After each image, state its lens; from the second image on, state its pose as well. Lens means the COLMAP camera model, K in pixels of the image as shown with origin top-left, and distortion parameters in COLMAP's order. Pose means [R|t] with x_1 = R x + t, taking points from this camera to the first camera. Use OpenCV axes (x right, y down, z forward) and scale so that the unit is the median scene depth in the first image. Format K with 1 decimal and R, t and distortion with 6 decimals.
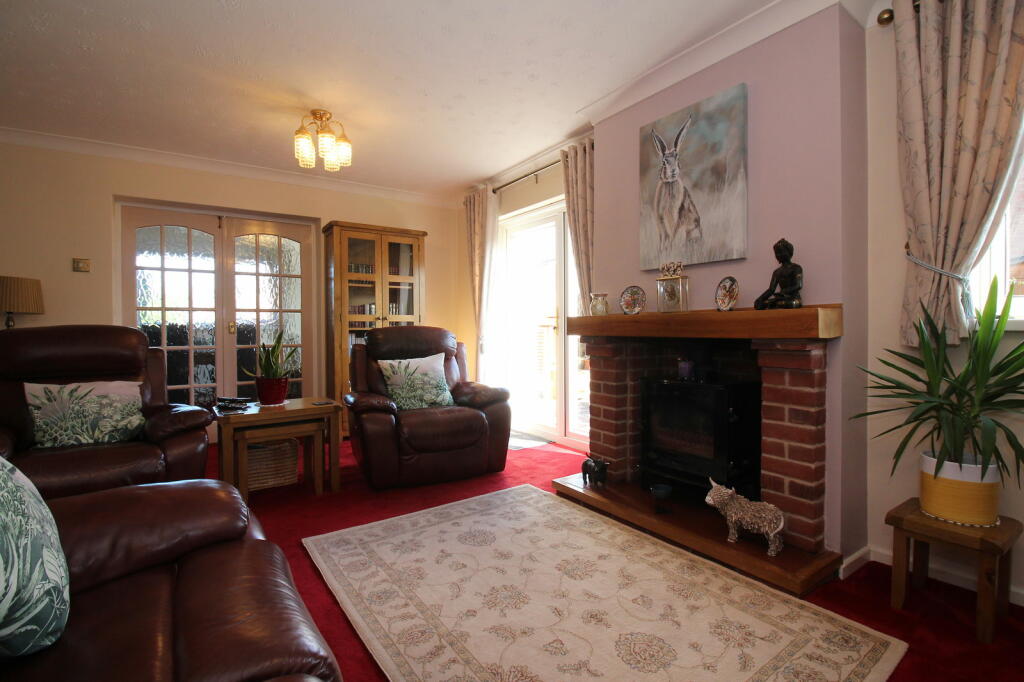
lens RADIAL K [[467.9, 0, 513.6], [0, 467.9, 327.8], [0, 0, 1]] dist [-0.001139, -0.011600]
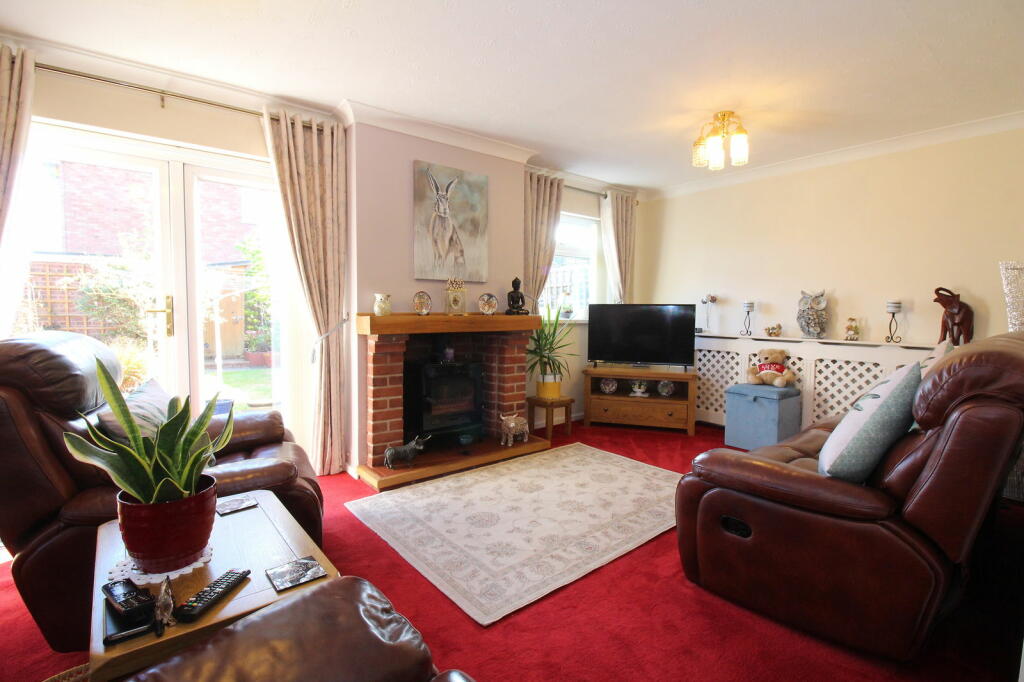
lens RADIAL K [[467.9, 0, 513.6], [0, 467.9, 327.8], [0, 0, 1]] dist [-0.001139, -0.011600]
pose [[-0.054872, -0.035942, 0.997846, -1.123868], [-0.006857, 0.999342, 0.035619, -0.044983], [-0.998470, -0.004888, -0.055082, 0.945898]]
